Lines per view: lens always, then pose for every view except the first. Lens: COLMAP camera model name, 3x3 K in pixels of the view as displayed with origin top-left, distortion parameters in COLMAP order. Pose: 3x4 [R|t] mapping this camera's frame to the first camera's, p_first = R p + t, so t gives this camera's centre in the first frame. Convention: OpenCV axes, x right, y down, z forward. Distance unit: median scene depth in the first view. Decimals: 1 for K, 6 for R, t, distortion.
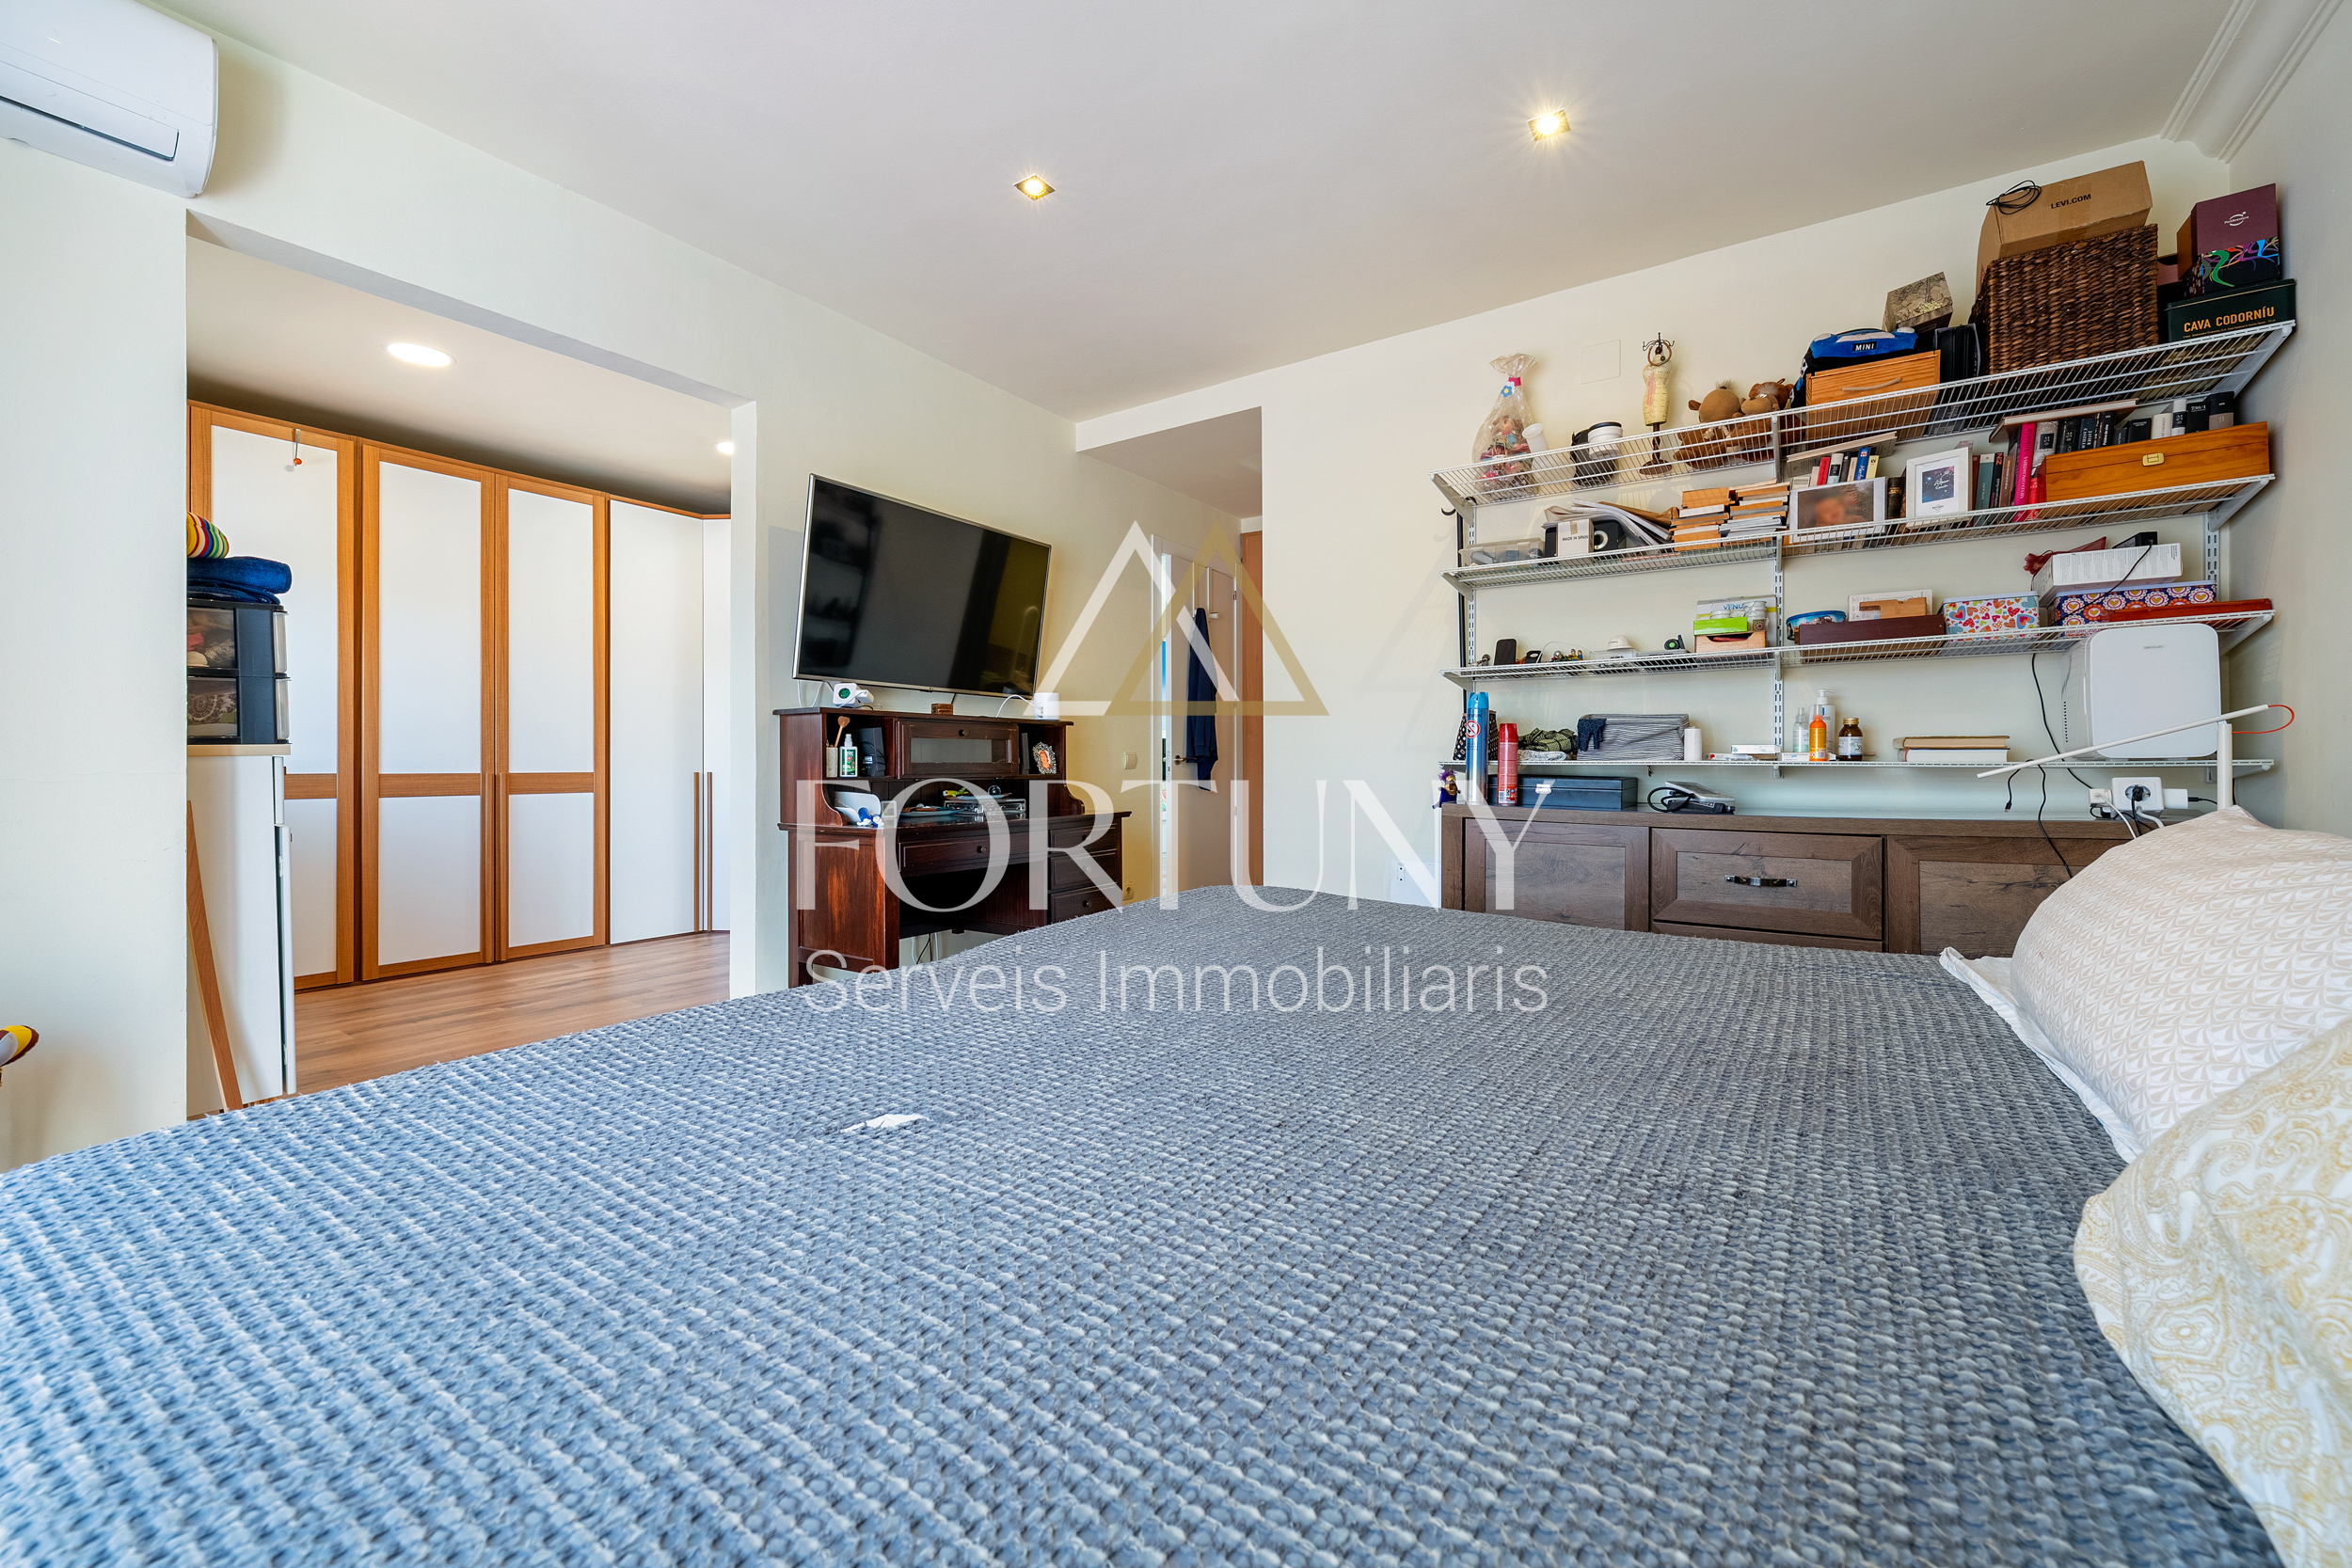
lens RADIAL K [[931.1, 0, 1182.1], [0, 931.1, 761.1], [0, 0, 1]] dist [-0.001555, -0.000194]
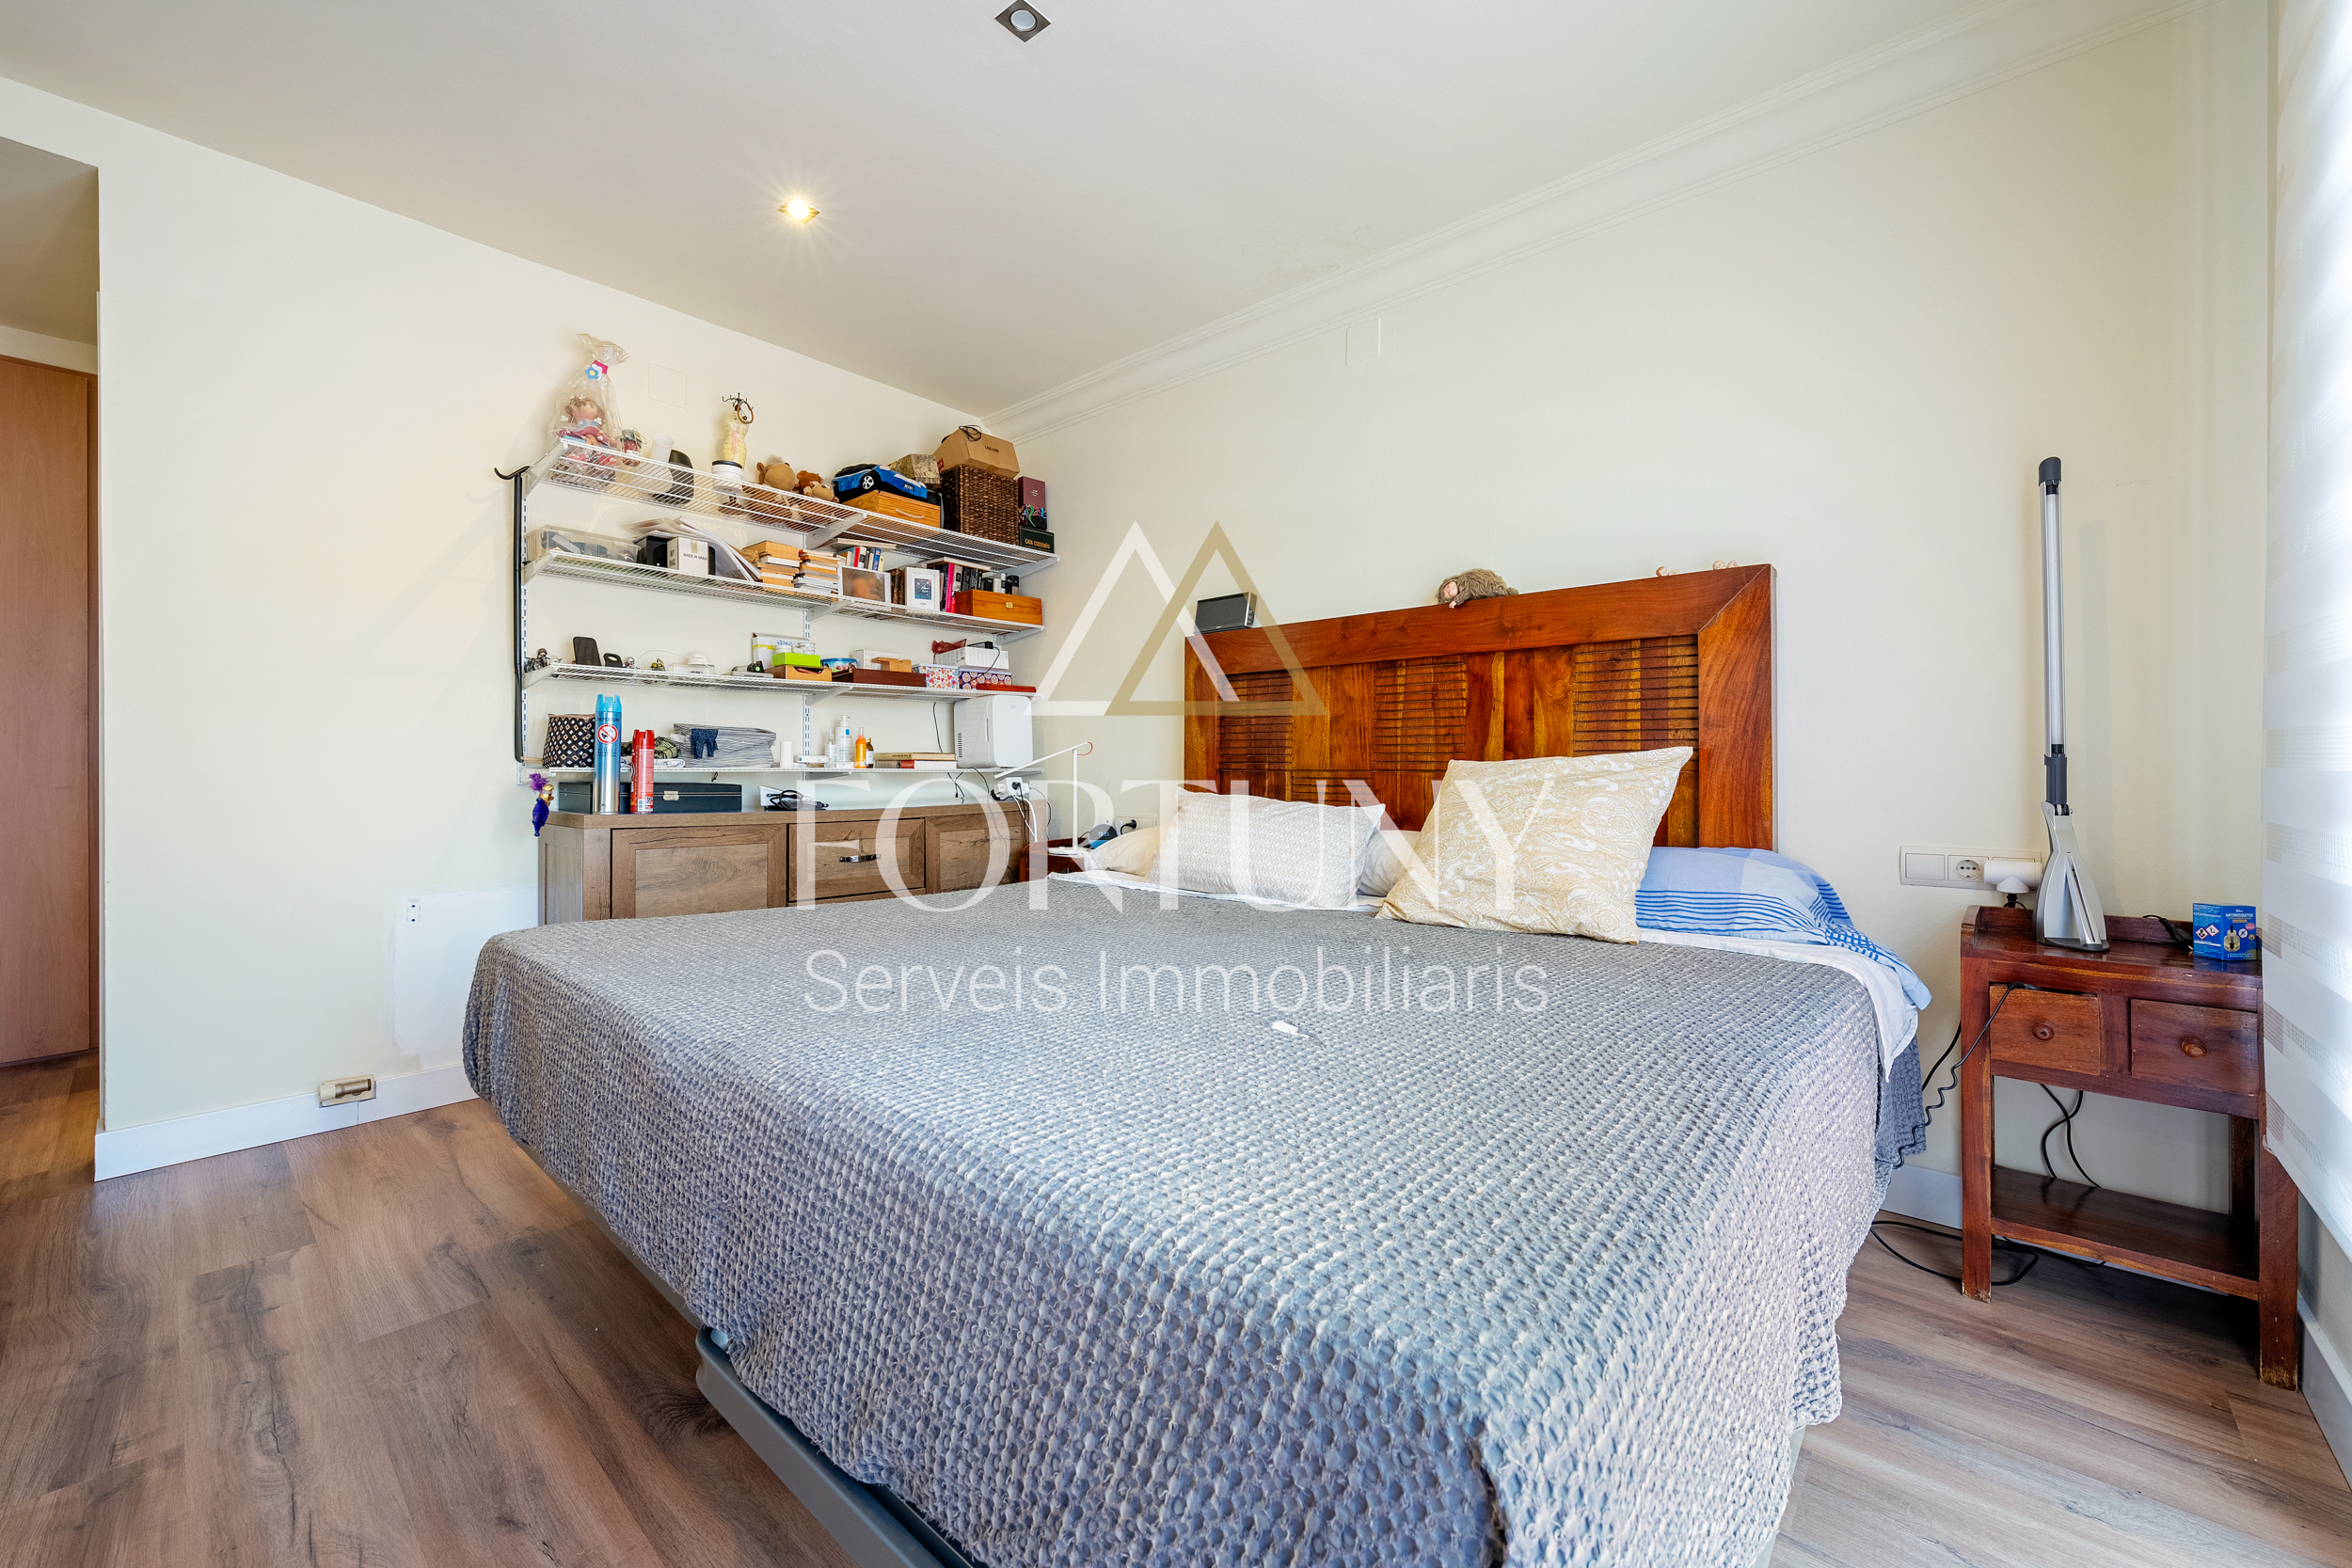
lens RADIAL K [[923.7, 0, 1174.1], [0, 923.7, 774.7], [0, 0, 1]] dist [0.012568, -0.000088]
pose [[0.137047, -0.004355, 0.990555, -0.602576], [-0.001526, 0.999988, 0.004608, 0.002246], [-0.990563, -0.002143, 0.137038, 0.349280]]
